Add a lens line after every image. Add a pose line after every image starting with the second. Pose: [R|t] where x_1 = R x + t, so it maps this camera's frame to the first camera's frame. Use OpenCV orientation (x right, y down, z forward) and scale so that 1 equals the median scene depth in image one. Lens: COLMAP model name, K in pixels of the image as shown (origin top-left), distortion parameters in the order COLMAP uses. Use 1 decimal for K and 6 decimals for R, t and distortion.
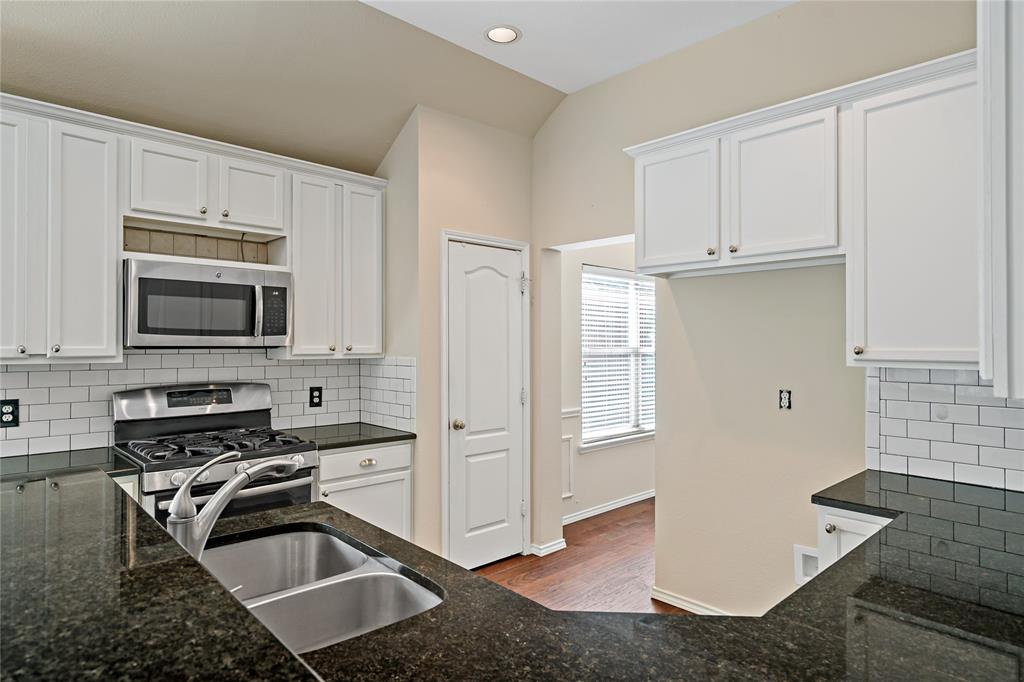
lens RADIAL K [[582.4, 0, 512.0], [0, 582.4, 341.0], [0, 0, 1]] dist [0.000657, 0.000784]
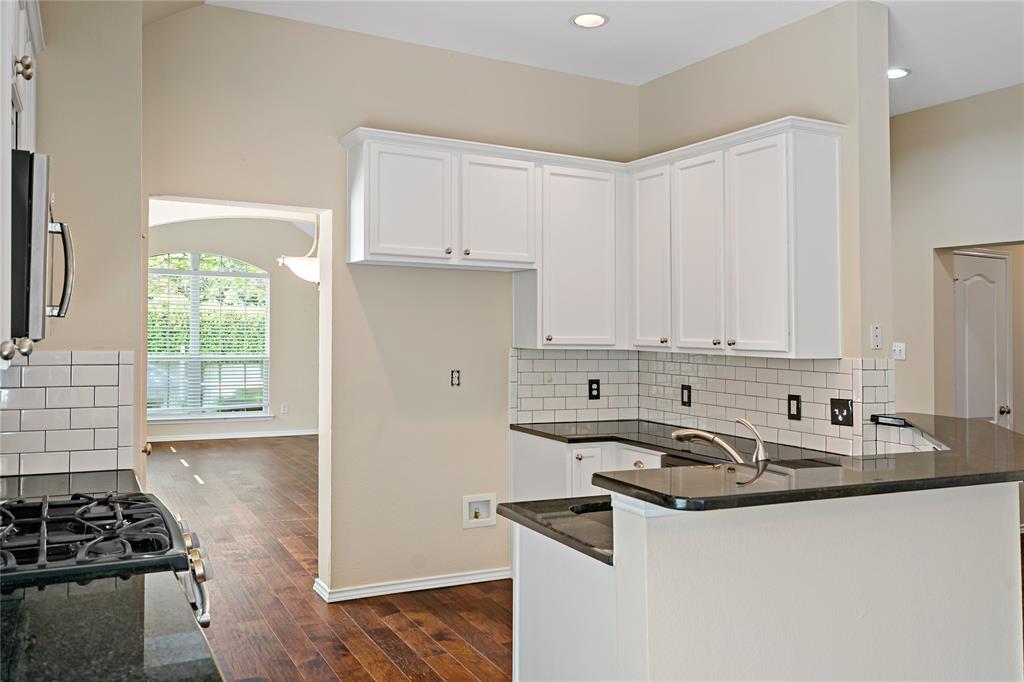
lens RADIAL K [[821.4, 0, 514.2], [0, 821.4, 297.1], [0, 0, 1]] dist [0.001319, 0.003284]
pose [[0.287823, 0.038402, 0.956913, -0.992405], [-0.019934, 0.999219, -0.034104, -0.009280], [-0.957476, -0.009259, 0.288364, 0.356518]]
